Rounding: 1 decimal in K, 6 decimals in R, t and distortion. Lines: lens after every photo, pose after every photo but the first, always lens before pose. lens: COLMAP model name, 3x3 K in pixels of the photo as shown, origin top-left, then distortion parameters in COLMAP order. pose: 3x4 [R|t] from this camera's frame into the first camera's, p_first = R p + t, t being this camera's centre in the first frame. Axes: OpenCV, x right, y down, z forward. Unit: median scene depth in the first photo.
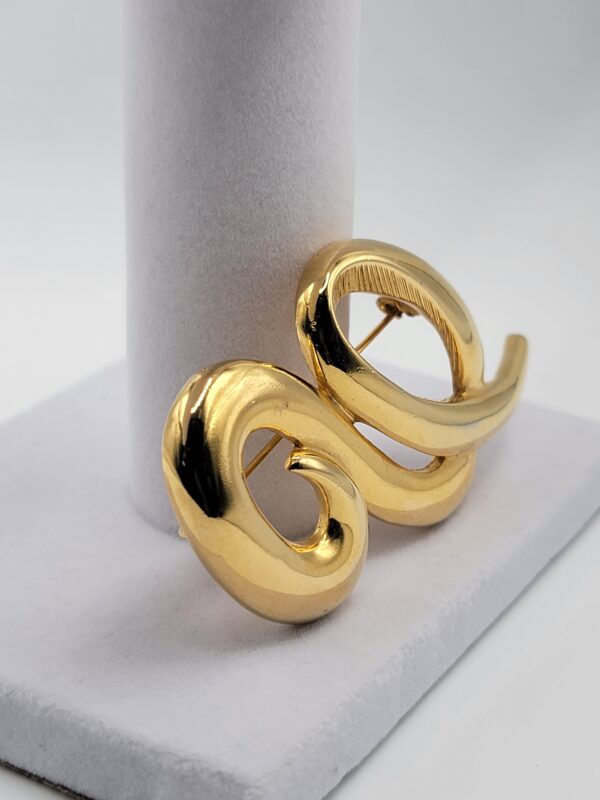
lens RADIAL K [[1767.2, 0, 300.0], [0, 1767.2, 400.0], [0, 0, 1]] dist [0.035549, -0.253870]
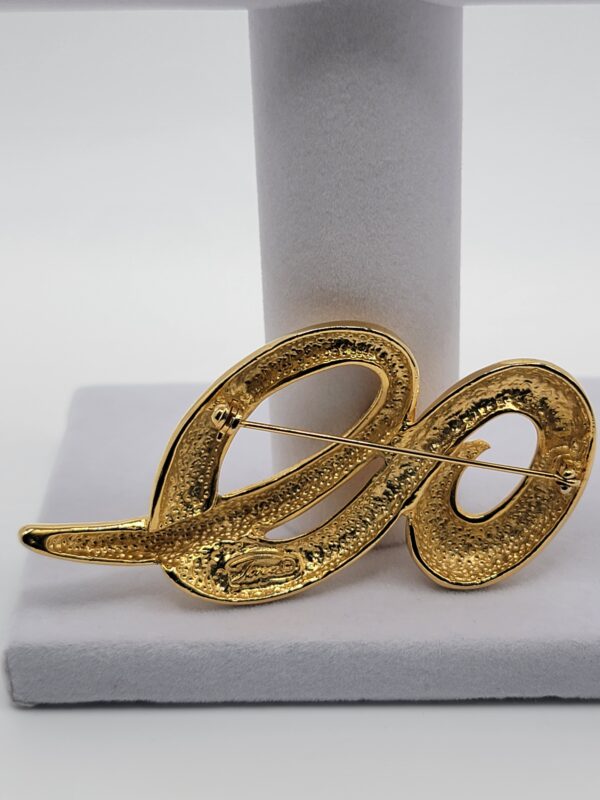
lens RADIAL K [[1767.2, 0, 300.0], [0, 1767.2, 400.0], [0, 0, 1]] dist [0.035549, -0.253870]
pose [[0.471838, 0.380589, -0.795312, 0.988893], [-0.316764, 0.914984, 0.249929, -0.333032], [0.822818, 0.134001, 0.552281, 0.355877]]
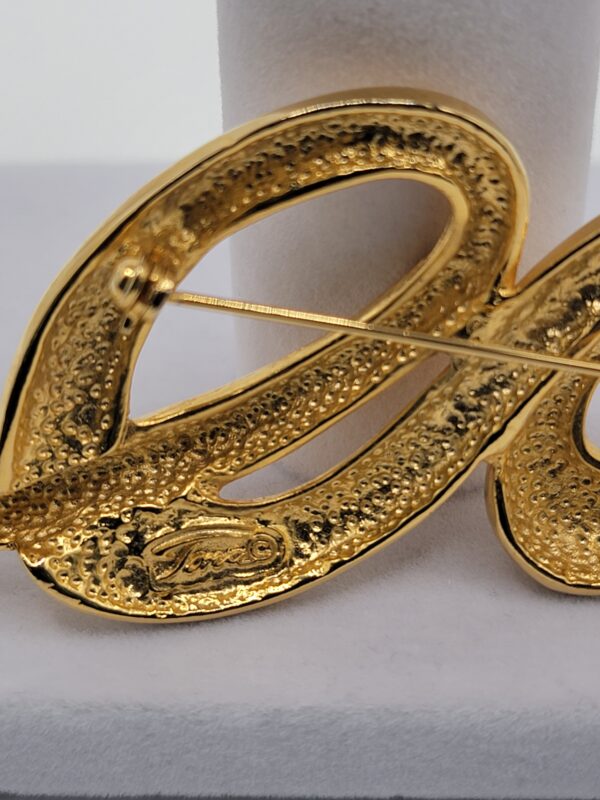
lens RADIAL K [[1767.2, 0, 300.0], [0, 1767.2, 400.0], [0, 0, 1]] dist [0.035549, -0.253870]
pose [[0.479950, 0.518883, -0.707396, 0.480899], [-0.332031, 0.853792, 0.400992, -0.228790], [0.812037, 0.042421, 0.582063, 0.678741]]
